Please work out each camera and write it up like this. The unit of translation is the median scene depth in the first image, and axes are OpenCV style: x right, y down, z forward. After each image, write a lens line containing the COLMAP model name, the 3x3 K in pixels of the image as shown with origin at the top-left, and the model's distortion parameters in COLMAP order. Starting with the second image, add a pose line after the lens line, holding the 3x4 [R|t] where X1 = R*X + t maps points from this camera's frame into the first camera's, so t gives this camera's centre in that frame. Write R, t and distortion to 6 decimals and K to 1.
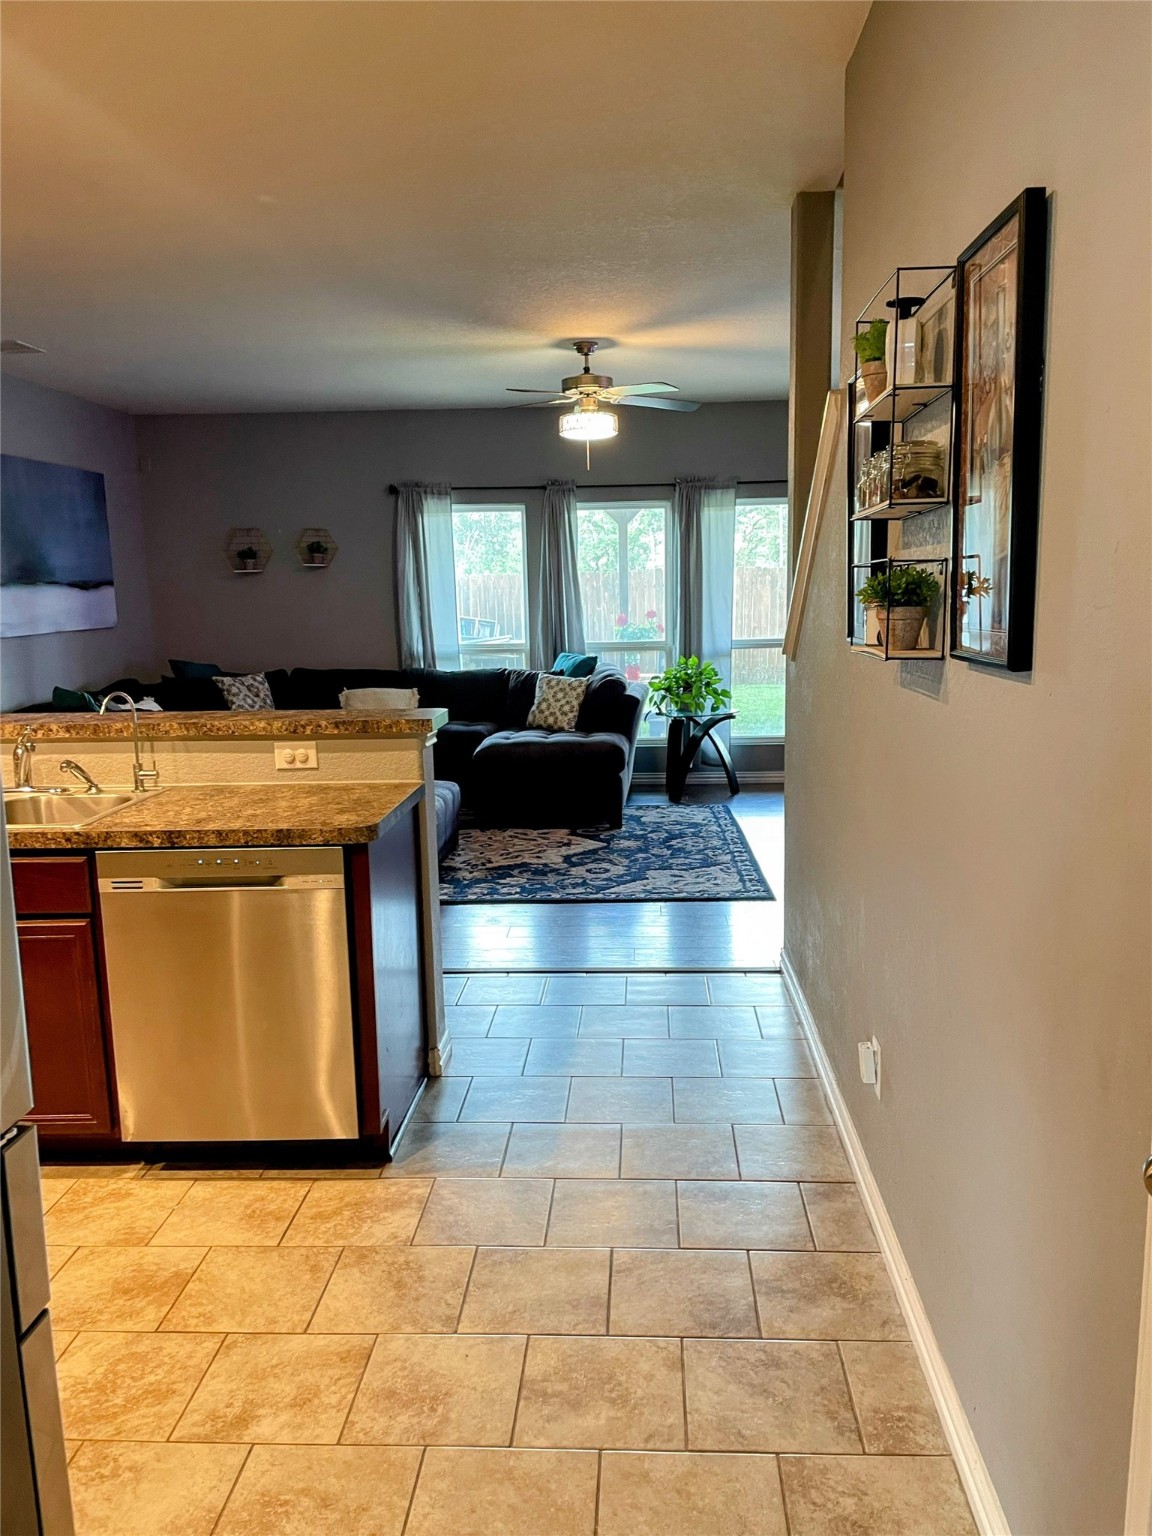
lens RADIAL K [[1154.1, 0, 582.4], [0, 1154.1, 762.7], [0, 0, 1]] dist [0.096905, -0.116067]
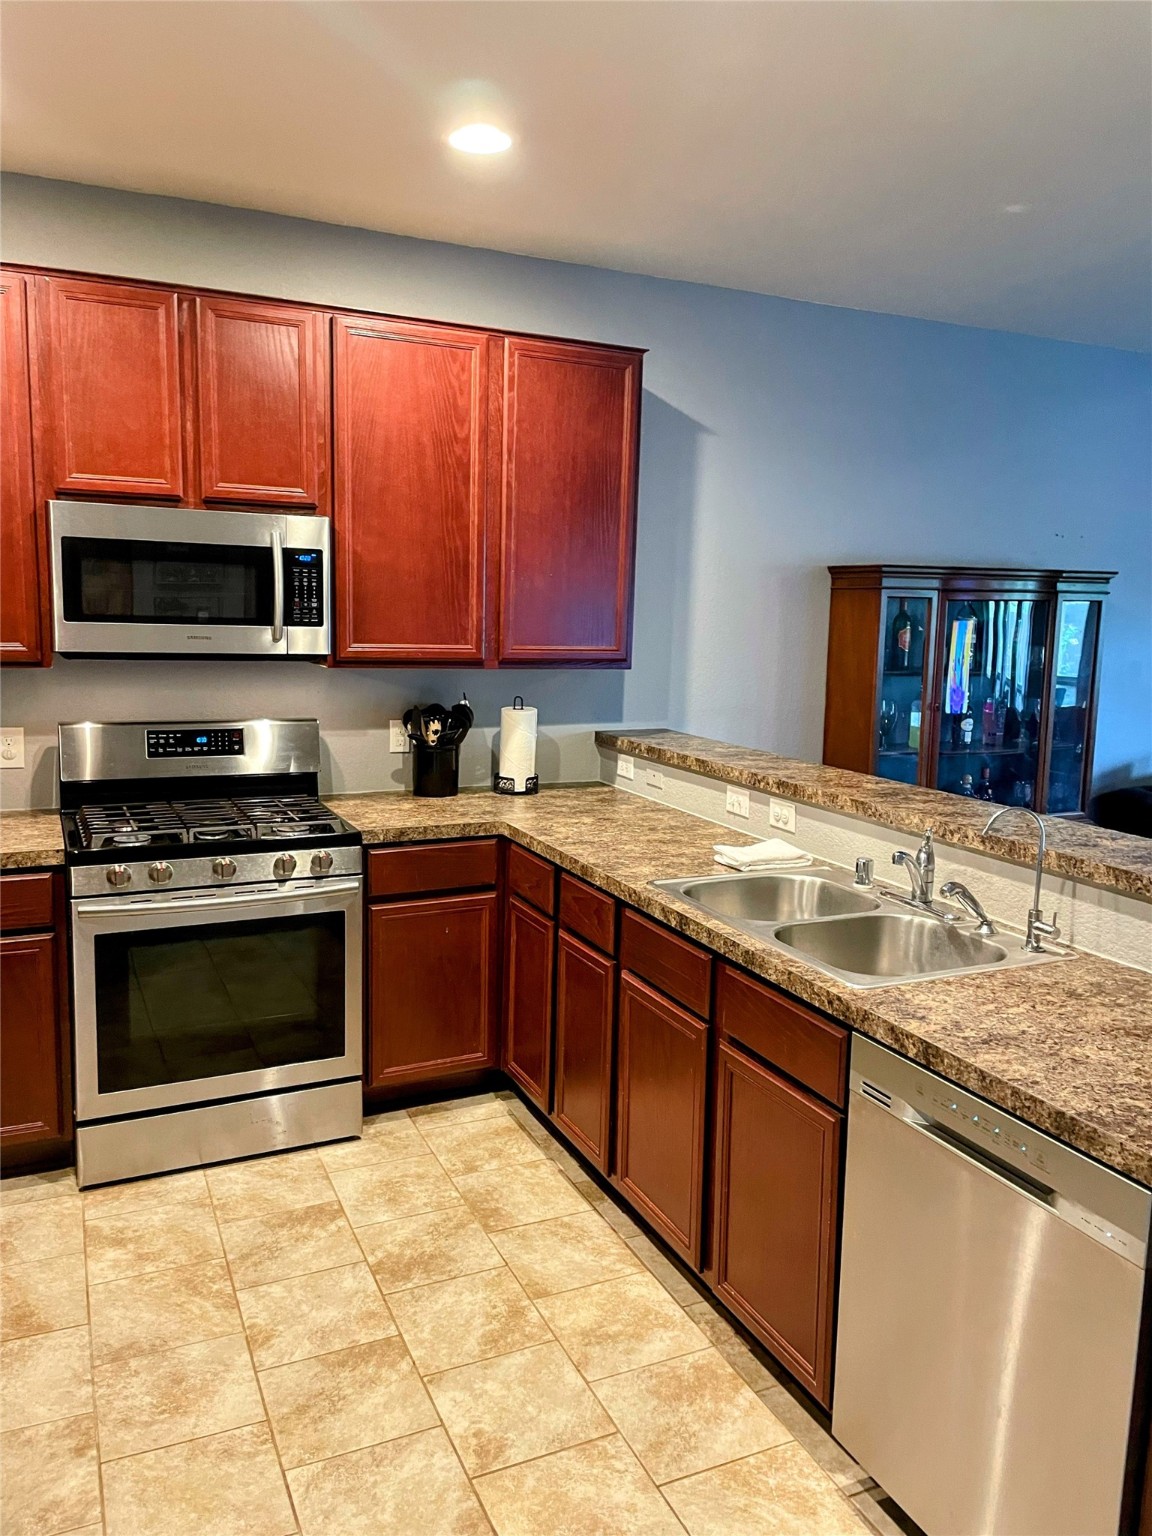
lens RADIAL K [[1154.1, 0, 582.4], [0, 1154.1, 762.7], [0, 0, 1]] dist [0.096905, -0.116067]
pose [[0.478057, 0.151431, -0.865177, 0.081615], [-0.165819, 0.982873, 0.080407, -0.097324], [0.862535, 0.105023, 0.494979, 0.409580]]
